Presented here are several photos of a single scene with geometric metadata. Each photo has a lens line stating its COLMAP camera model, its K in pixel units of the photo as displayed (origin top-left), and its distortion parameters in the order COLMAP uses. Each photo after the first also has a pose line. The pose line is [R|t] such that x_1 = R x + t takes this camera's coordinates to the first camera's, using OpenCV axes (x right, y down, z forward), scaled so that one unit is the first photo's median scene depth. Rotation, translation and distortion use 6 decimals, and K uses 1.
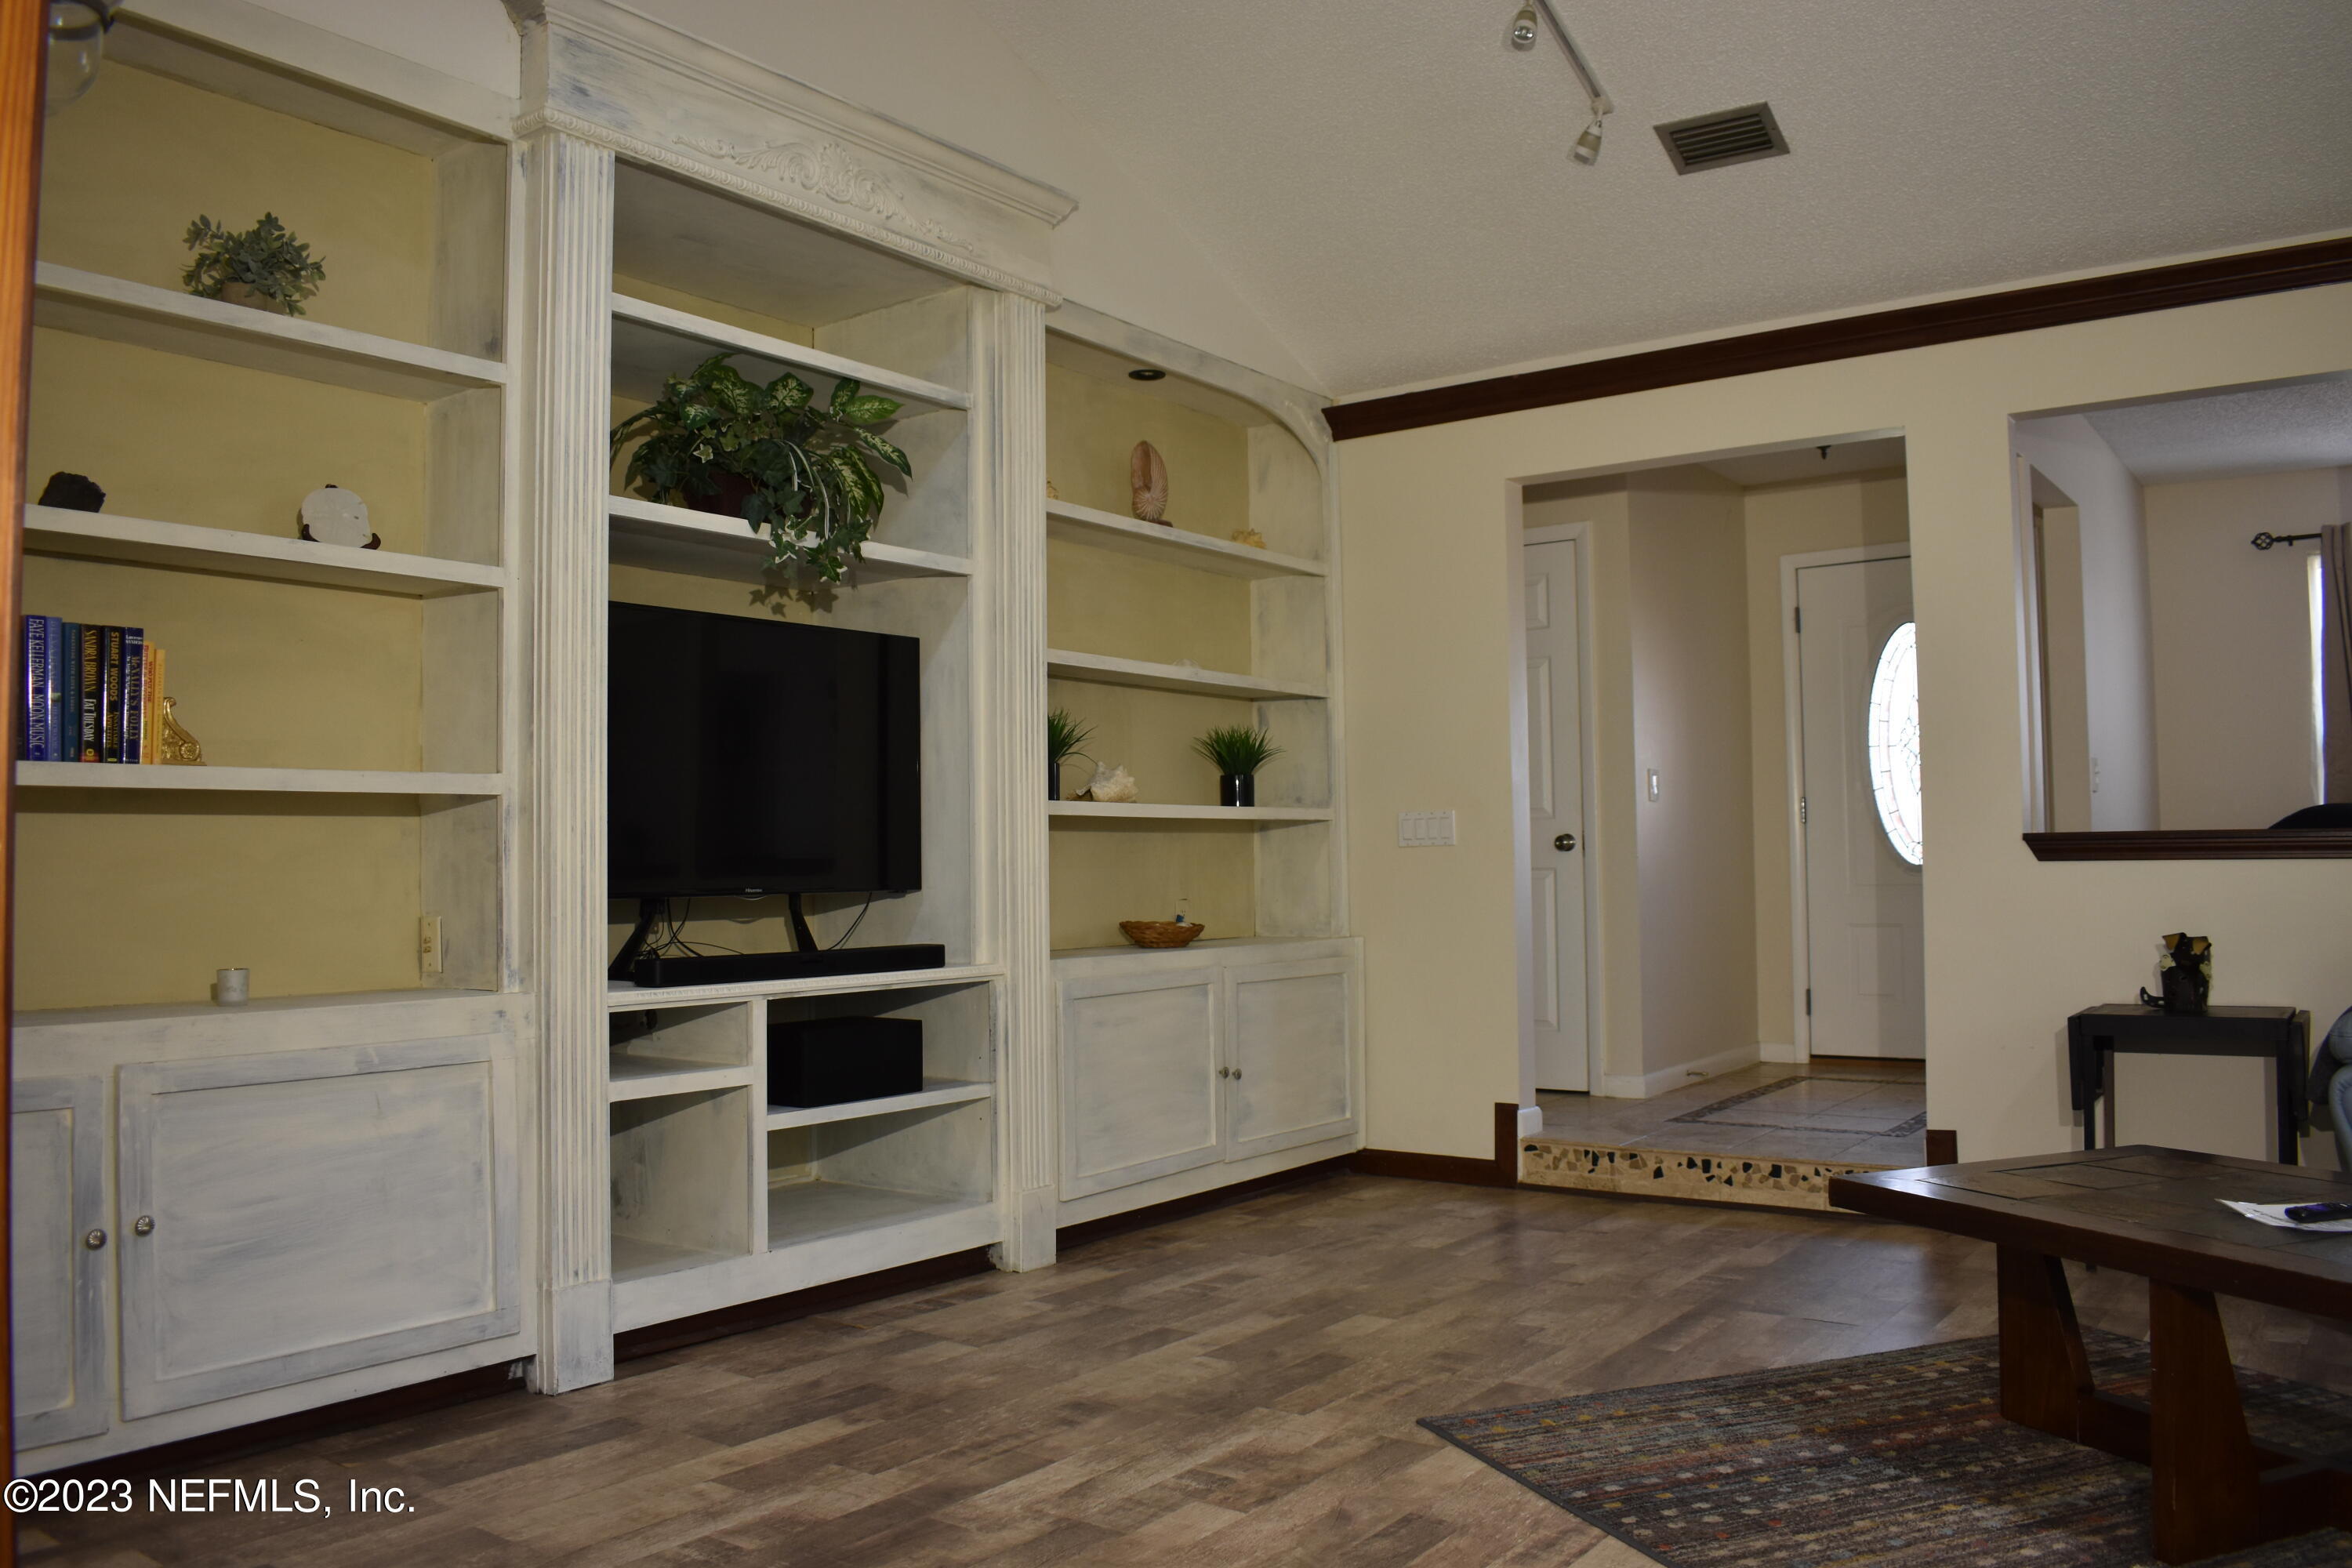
lens RADIAL K [[1828.8, 0, 1184.9], [0, 1828.8, 745.9], [0, 0, 1]] dist [-0.099096, 0.018715]
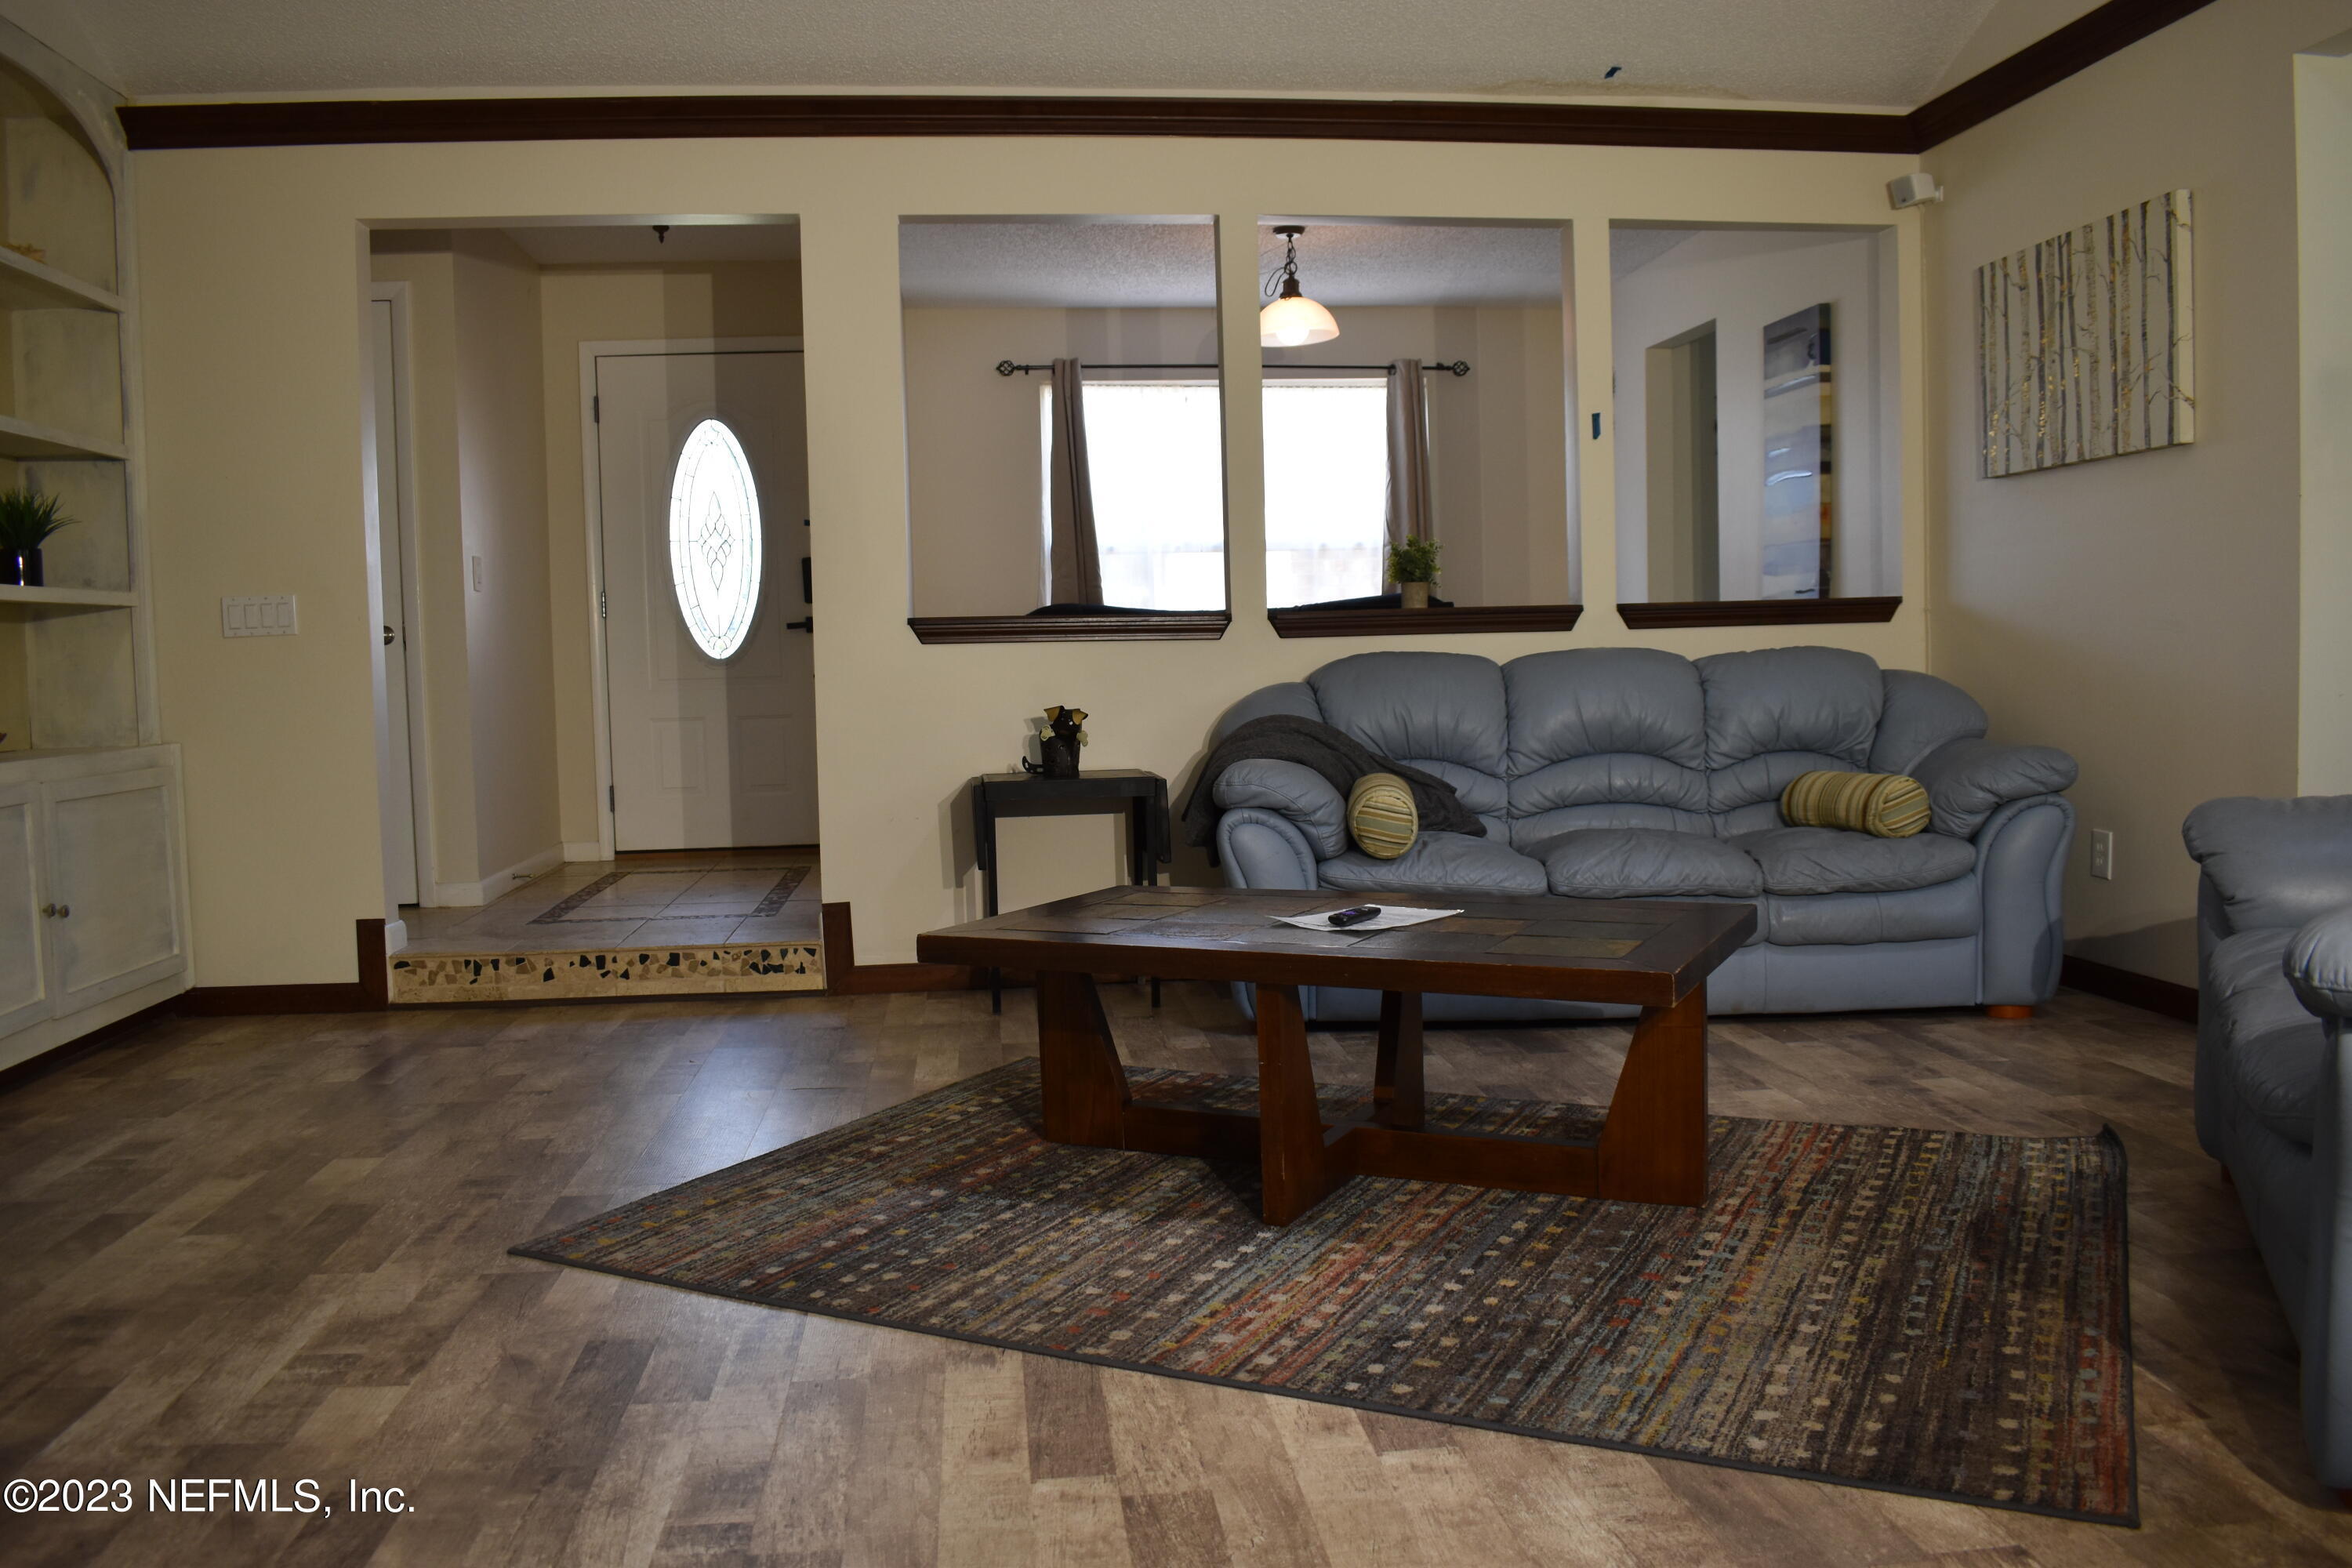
lens RADIAL K [[1828.8, 0, 1177.1], [0, 1828.8, 758.1], [0, 0, 1]] dist [-0.099096, 0.018715]
pose [[0.743479, -0.045421, 0.667215, -0.150196], [-0.026286, 0.994935, 0.097021, 0.025305], [-0.668243, -0.089672, 0.738519, 0.101444]]
